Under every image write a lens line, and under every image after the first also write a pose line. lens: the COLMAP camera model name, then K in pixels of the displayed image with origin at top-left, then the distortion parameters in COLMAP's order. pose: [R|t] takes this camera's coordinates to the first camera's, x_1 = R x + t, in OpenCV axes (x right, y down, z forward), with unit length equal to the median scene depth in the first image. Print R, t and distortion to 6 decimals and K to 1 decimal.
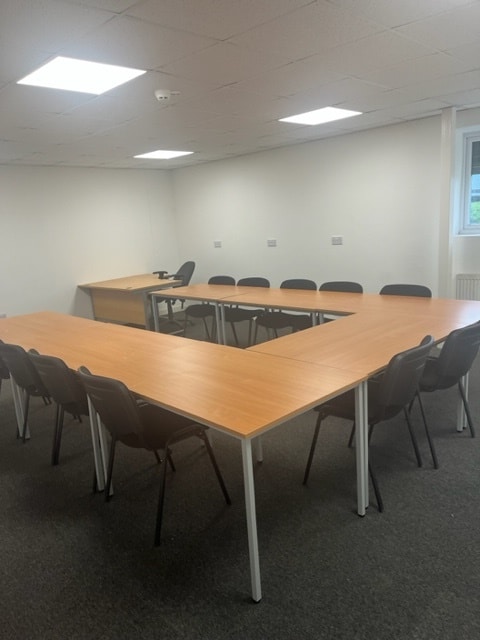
lens RADIAL K [[472.7, 0, 240.0], [0, 472.7, 320.0], [0, 0, 1]] dist [0.003251, 0.000472]
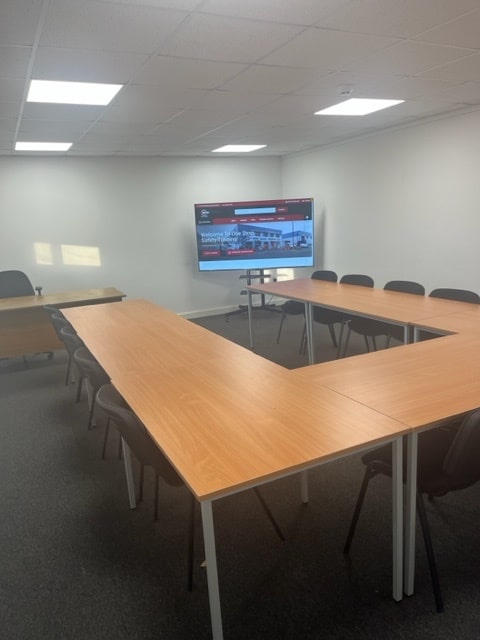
lens RADIAL K [[482.3, 0, 240.0], [0, 482.3, 320.0], [0, 0, 1]] dist [0.000457, -0.000639]
pose [[0.936228, 0.065954, -0.345147, 0.180323], [-0.044780, 0.996613, 0.068974, -0.074961], [0.348527, -0.049120, 0.936011, 0.095235]]
